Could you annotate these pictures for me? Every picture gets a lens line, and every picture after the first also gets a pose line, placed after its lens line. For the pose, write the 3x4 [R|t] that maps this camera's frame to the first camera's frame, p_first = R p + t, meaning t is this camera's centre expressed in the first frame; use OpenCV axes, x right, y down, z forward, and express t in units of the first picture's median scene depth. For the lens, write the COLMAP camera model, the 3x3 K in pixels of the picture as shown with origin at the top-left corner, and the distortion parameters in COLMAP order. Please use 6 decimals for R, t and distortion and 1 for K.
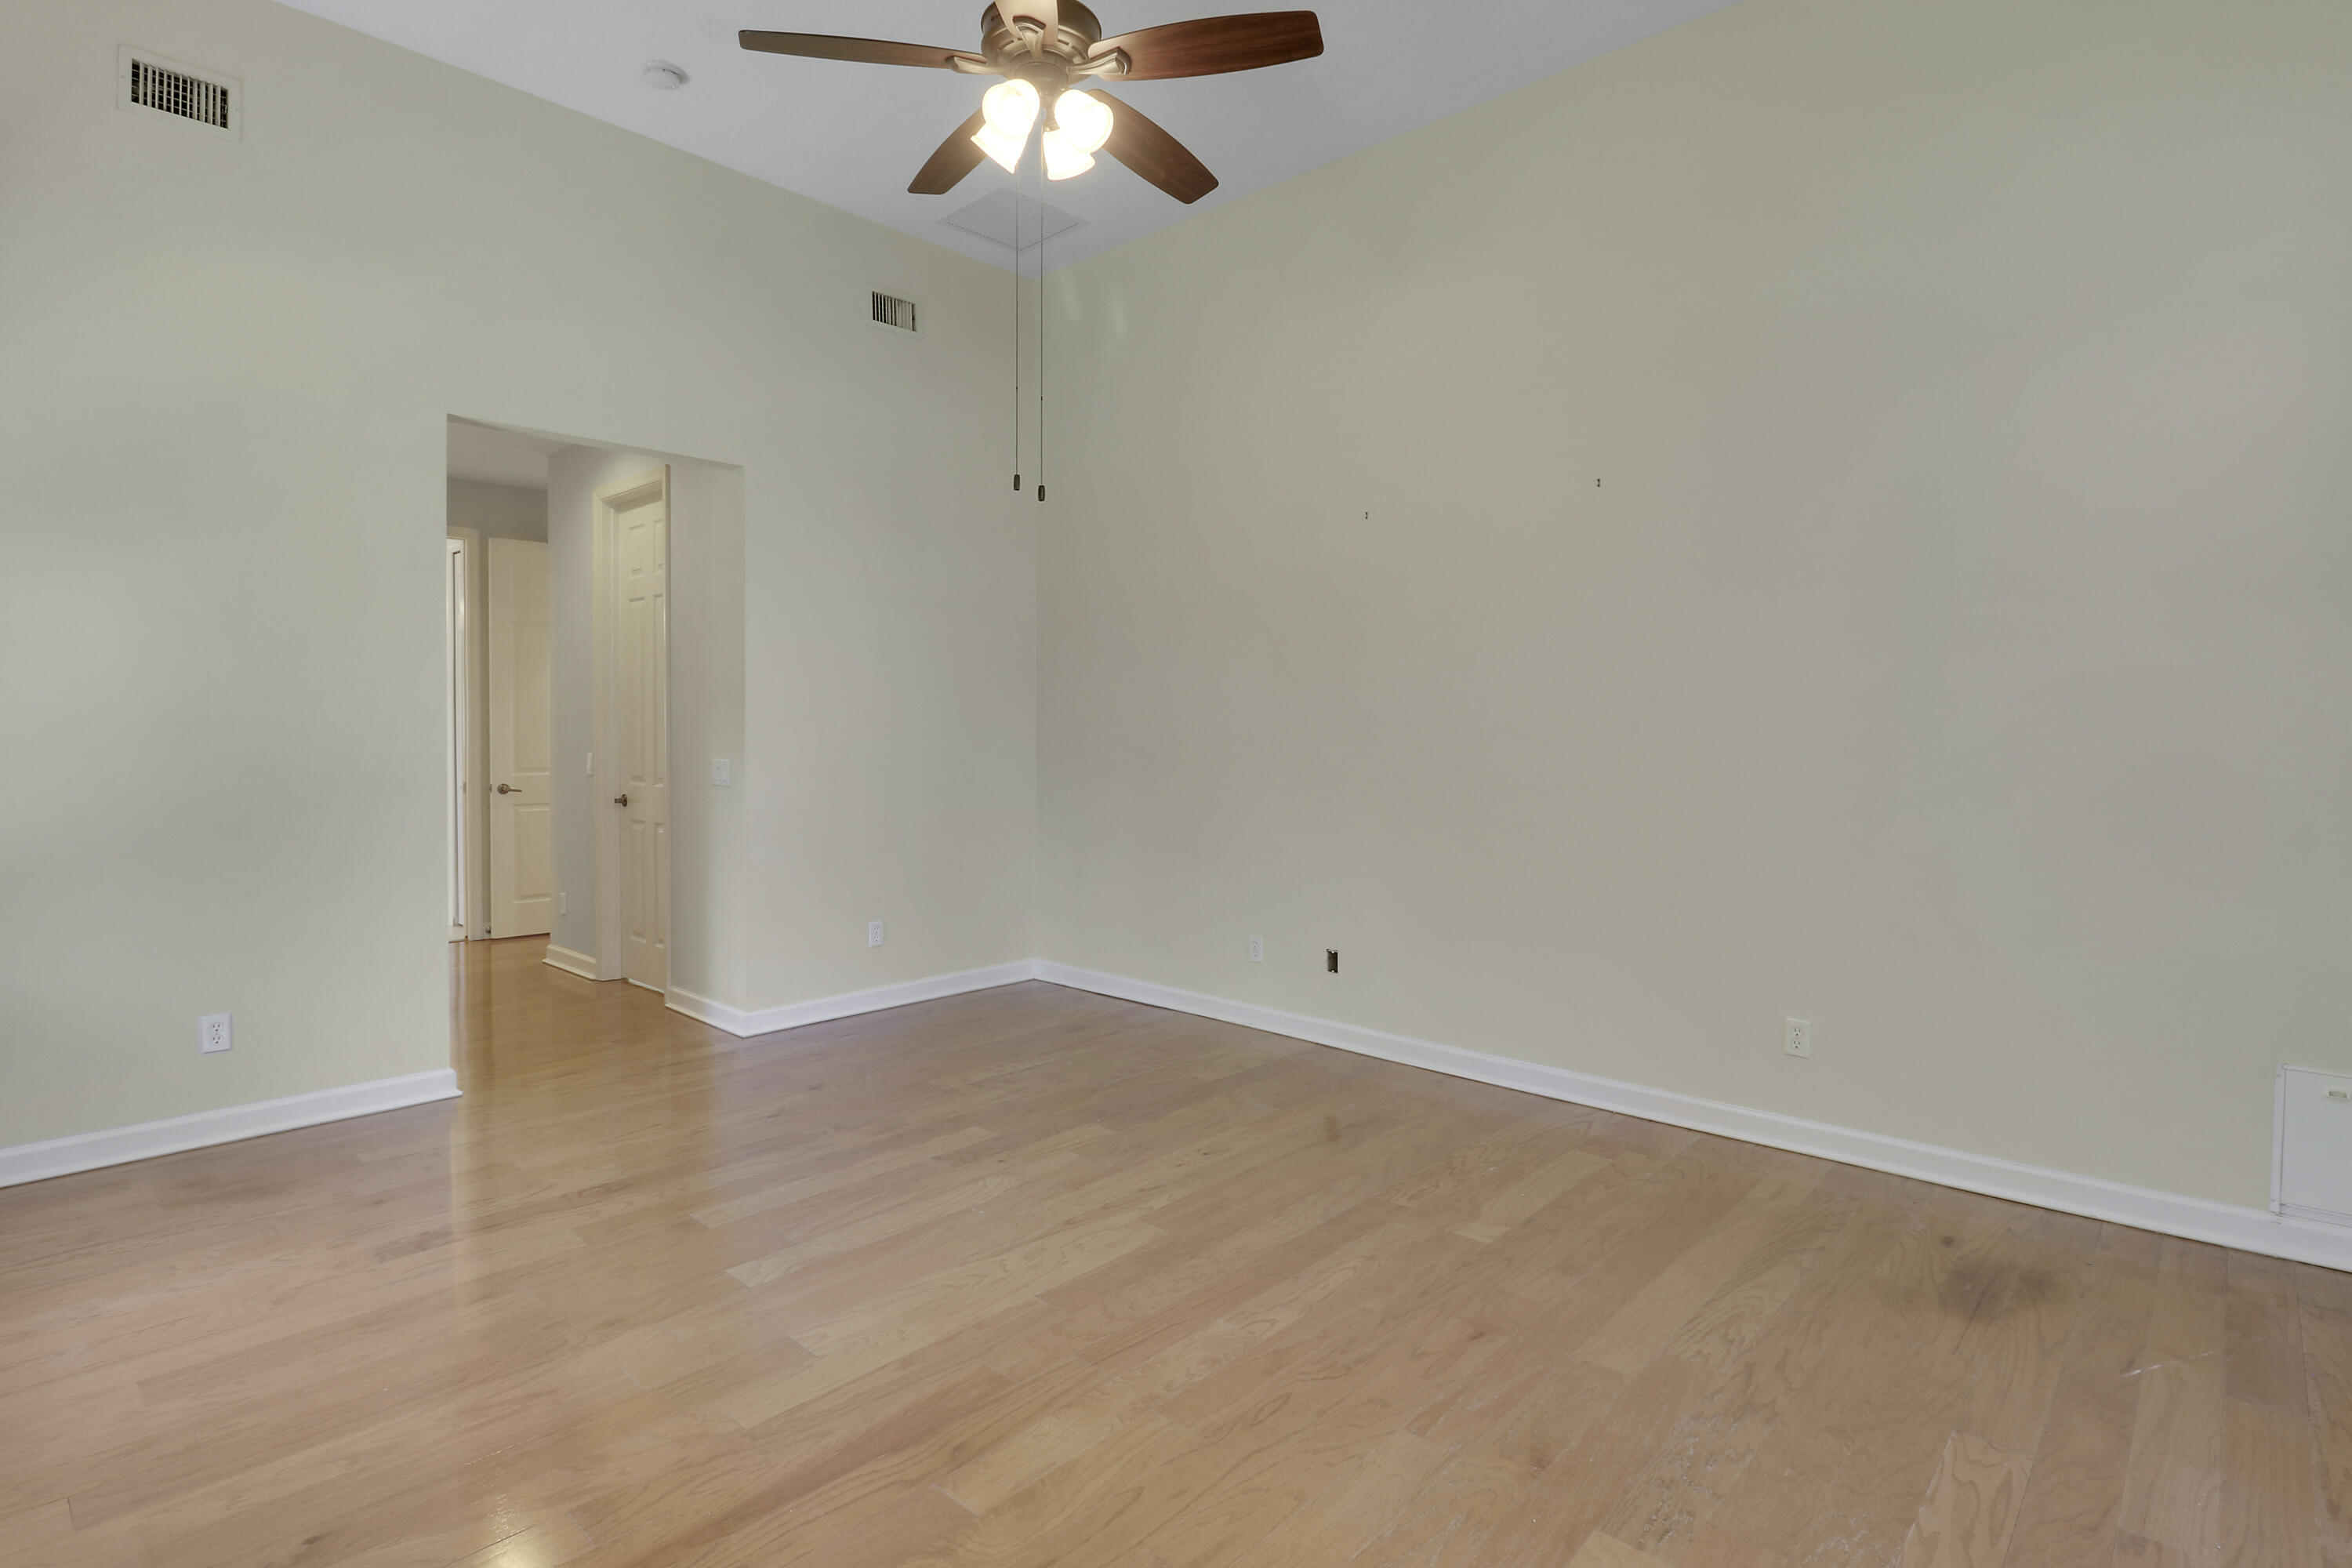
lens RADIAL K [[1118.1, 0, 1182.6], [0, 1118.1, 765.7], [0, 0, 1]] dist [0.001379, -0.000443]
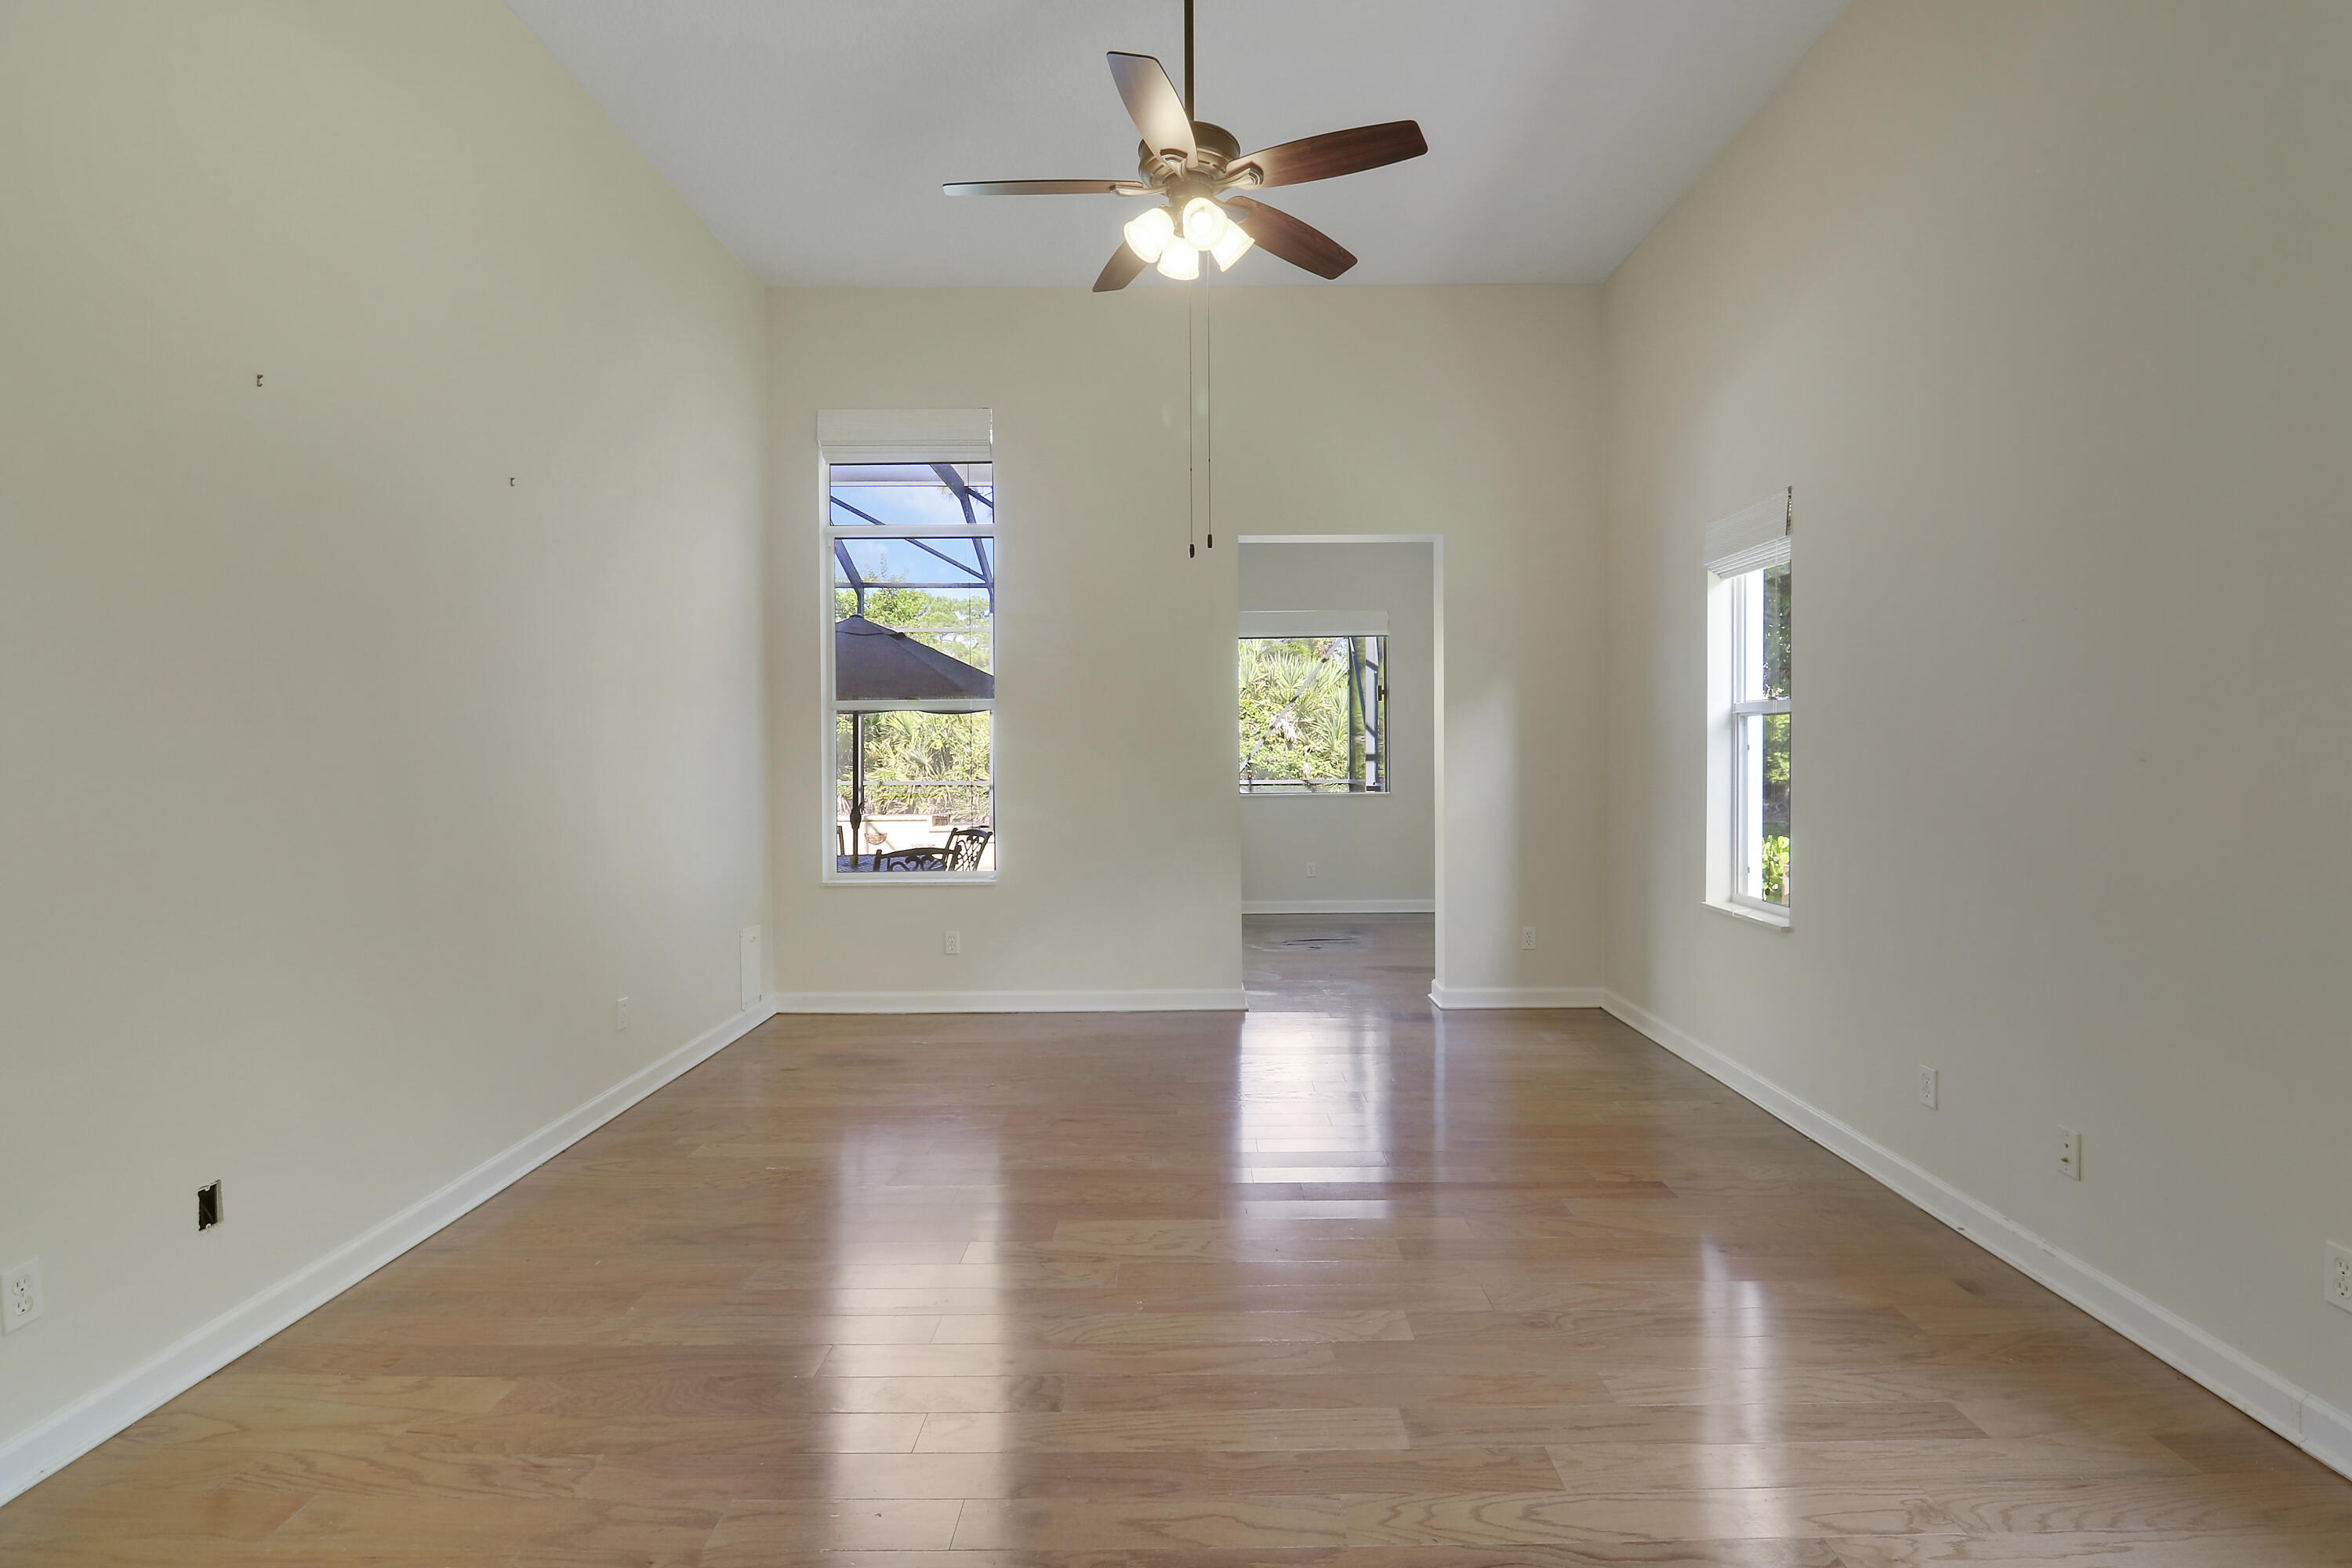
lens RADIAL K [[1160.9, 0, 1201.3], [0, 1160.9, 786.1], [0, 0, 1]] dist [-0.000469, -0.016009]
pose [[-0.687668, -0.017404, 0.725817, -0.939850], [0.030999, 0.998097, 0.053302, -0.056728], [-0.725363, 0.059154, -0.685820, 1.696434]]
